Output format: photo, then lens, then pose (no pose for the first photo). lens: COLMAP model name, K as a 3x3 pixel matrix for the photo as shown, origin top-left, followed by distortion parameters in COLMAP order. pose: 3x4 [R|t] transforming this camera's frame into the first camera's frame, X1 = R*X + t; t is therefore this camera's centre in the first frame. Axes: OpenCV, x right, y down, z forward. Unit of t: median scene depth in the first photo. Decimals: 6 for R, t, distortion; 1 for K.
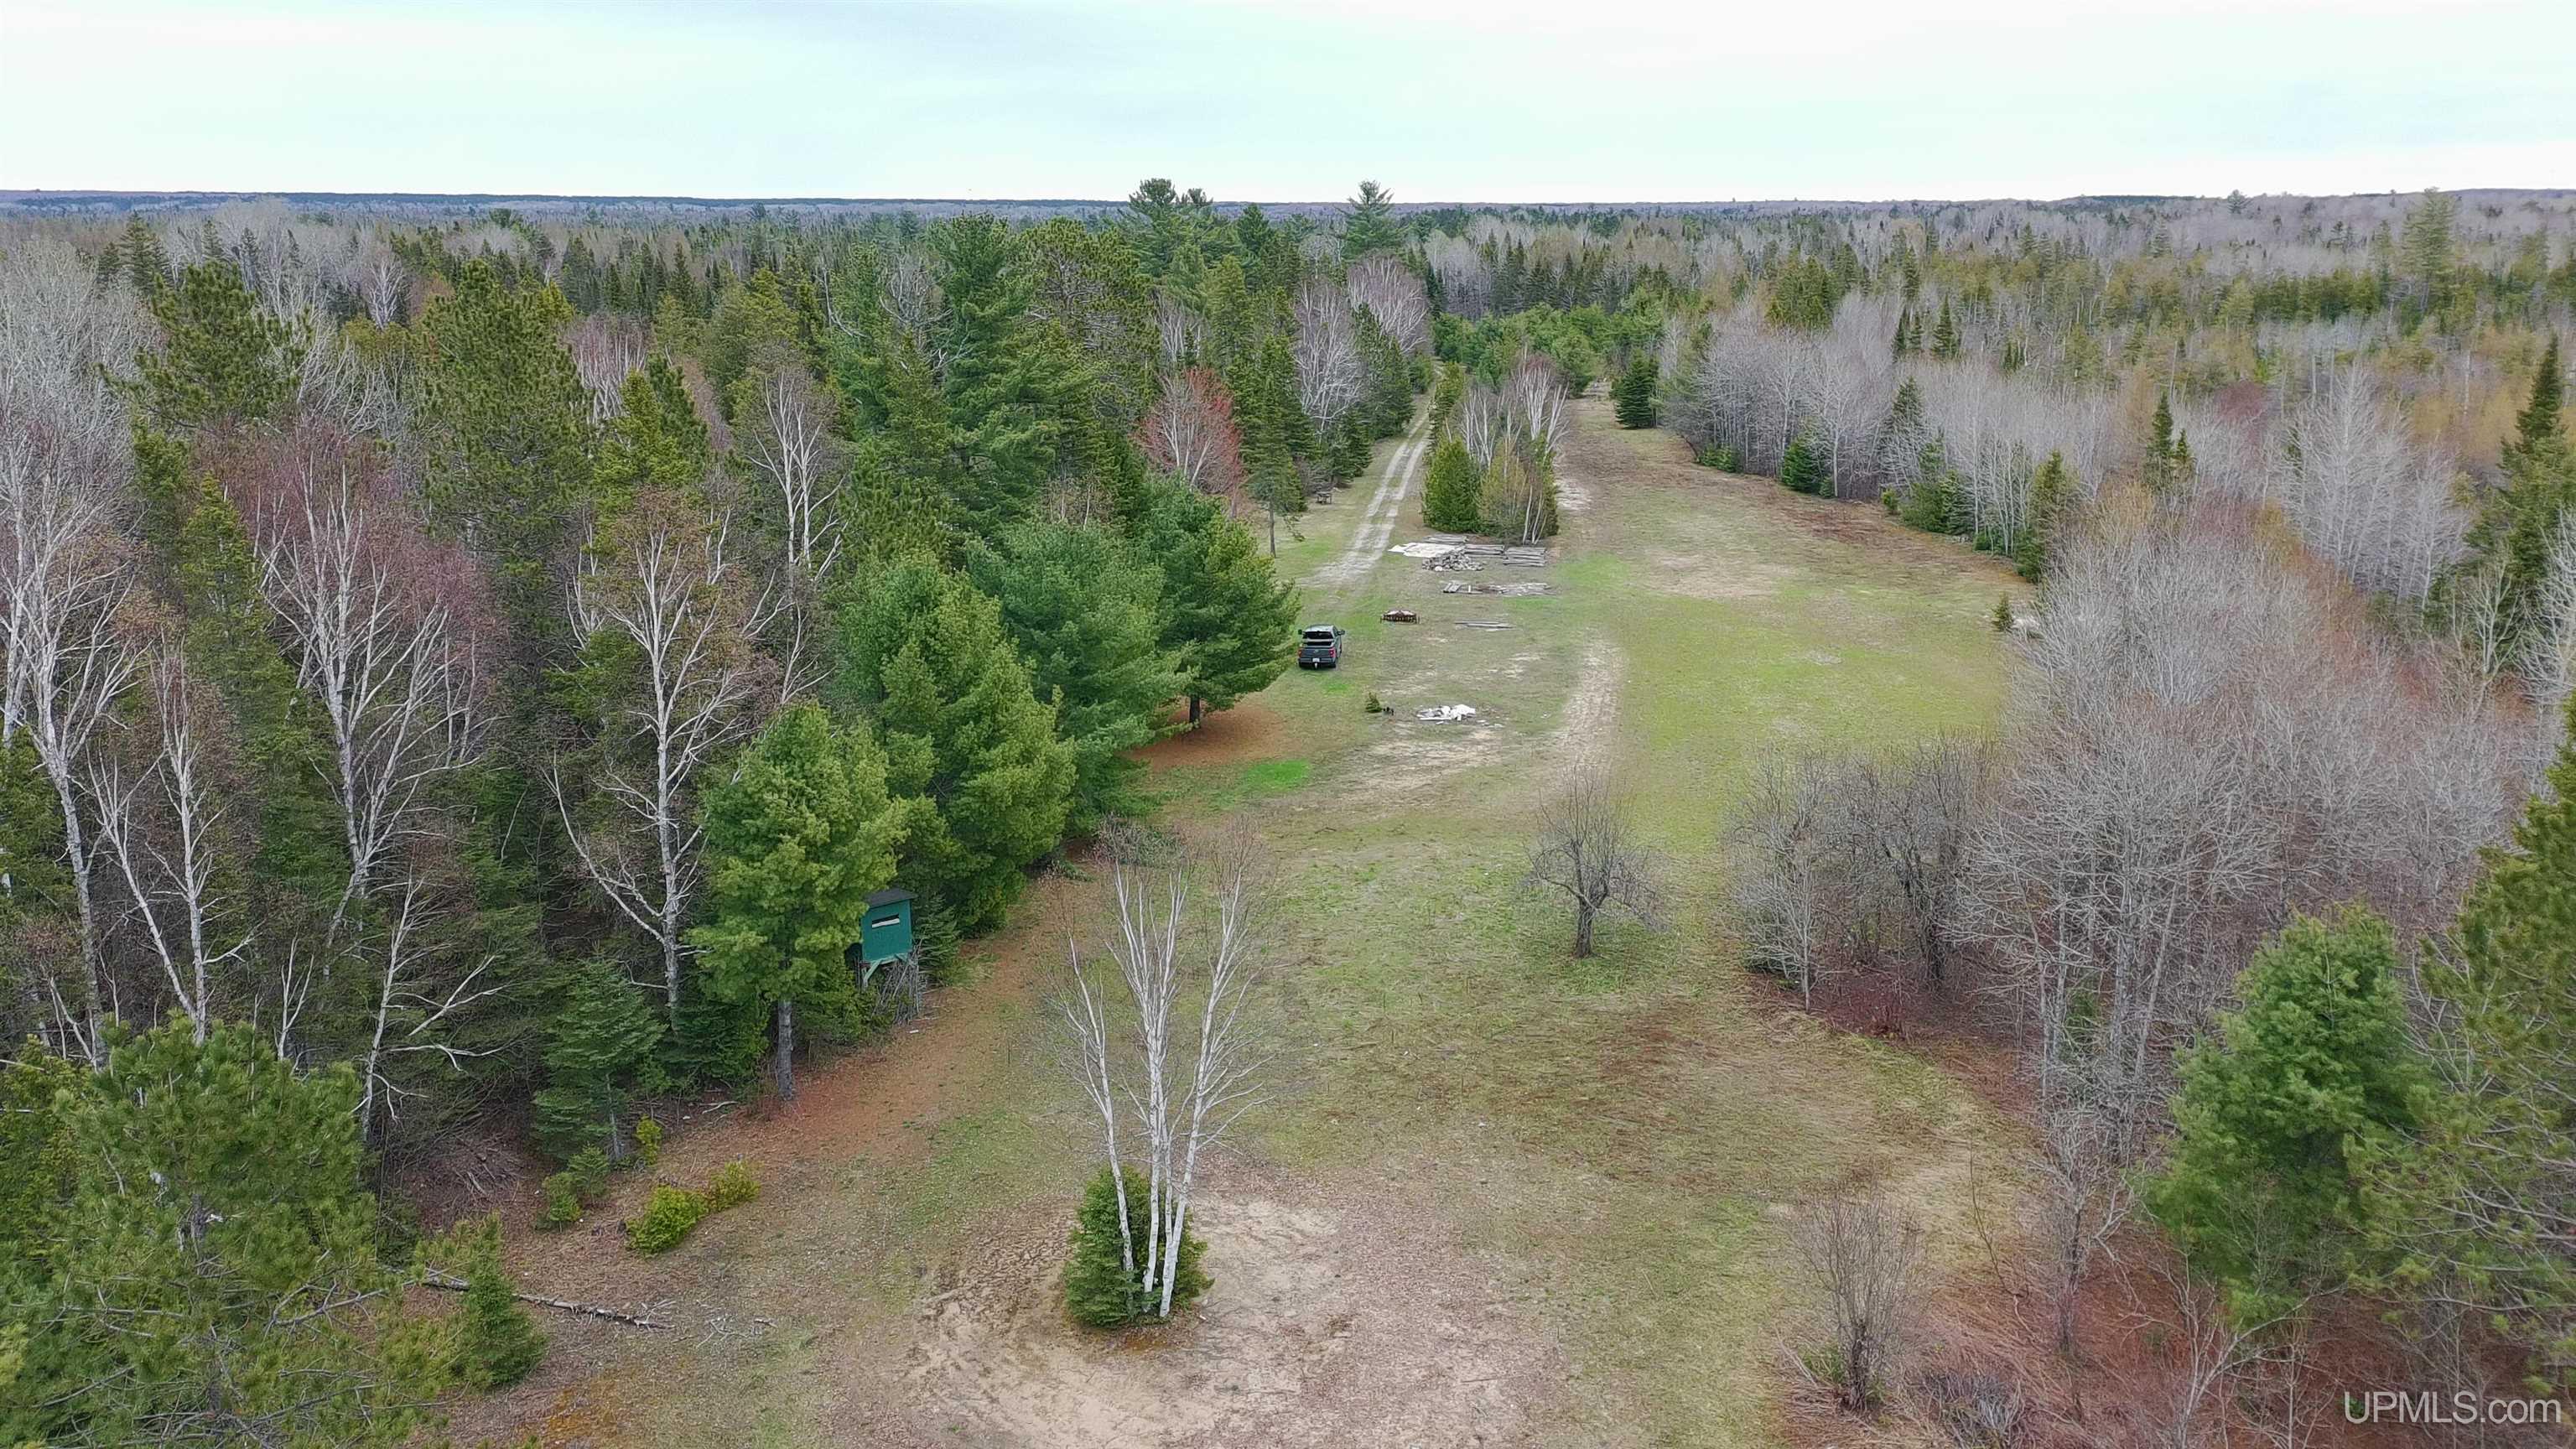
lens RADIAL K [[1975.3, 0, 1288.0], [0, 1975.3, 724.5], [0, 0, 1]] dist [0.064847, 0.000206]
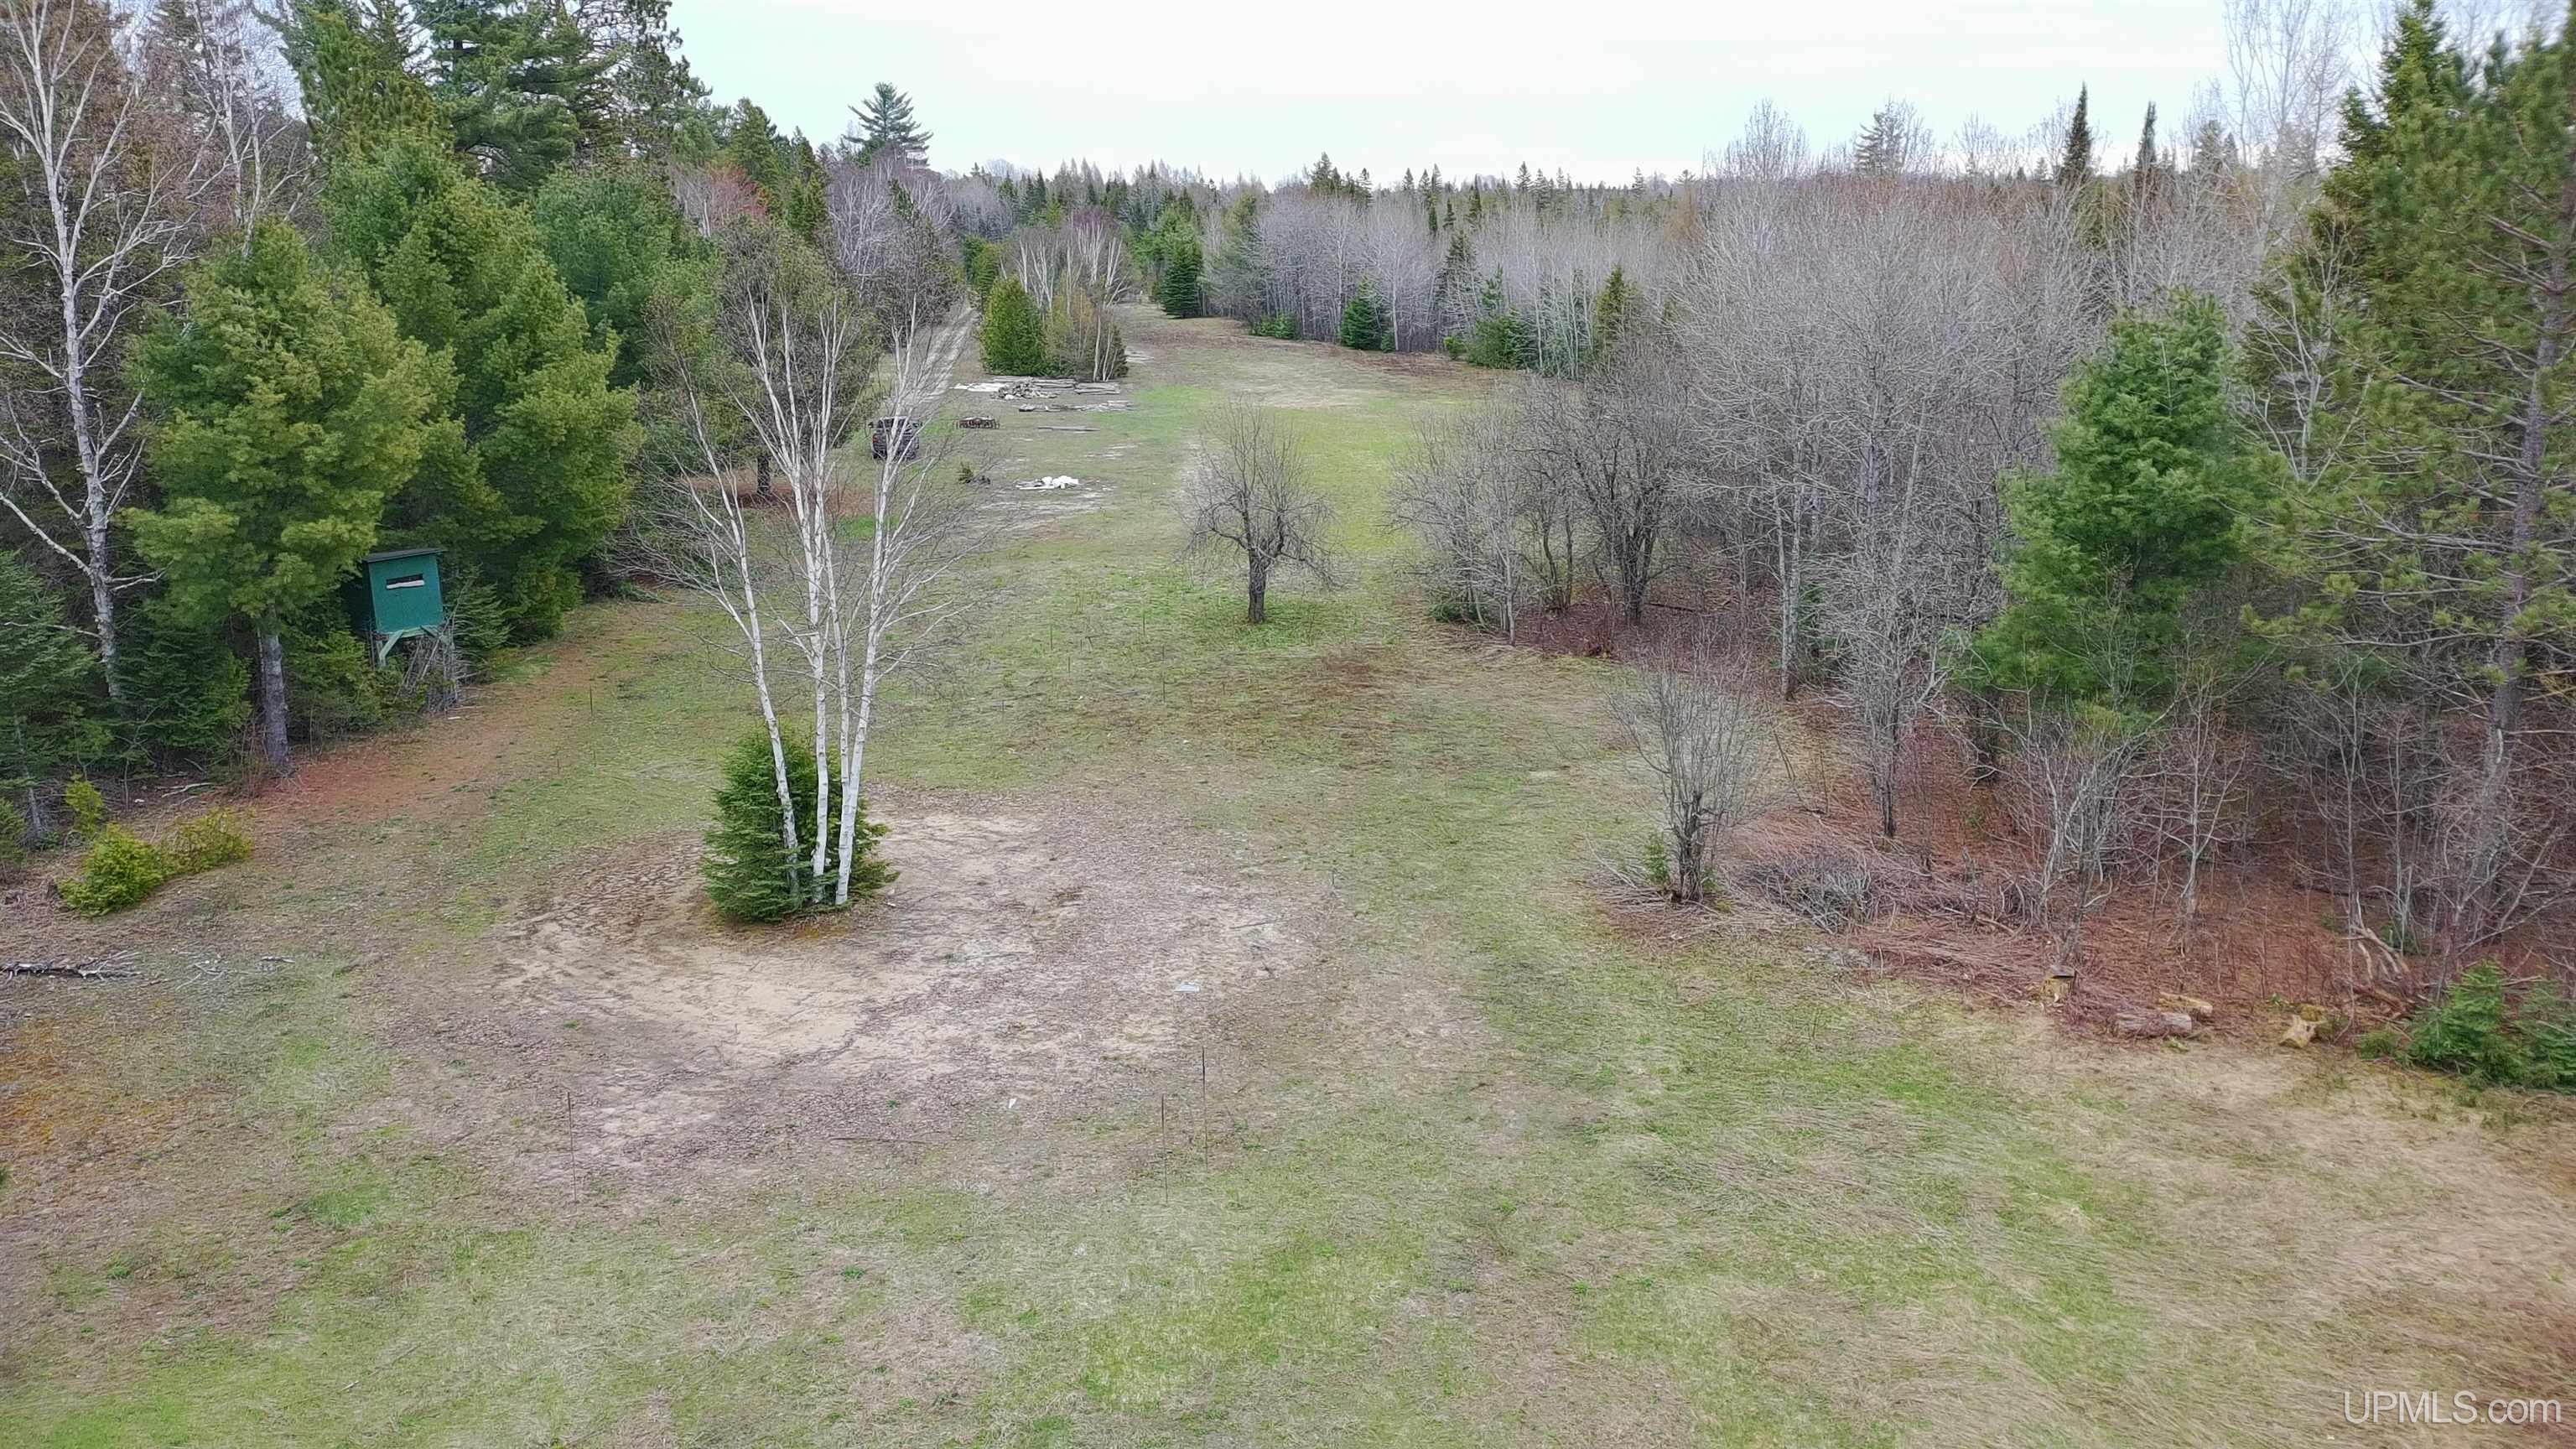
lens RADIAL K [[1975.3, 0, 1288.0], [0, 1975.3, 724.5], [0, 0, 1]] dist [0.064847, 0.000206]
pose [[0.971040, -0.056807, 0.232067, -0.058291], [0.055588, 0.998384, 0.011792, 0.192560], [-0.232362, 0.001449, 0.972628, 0.169319]]
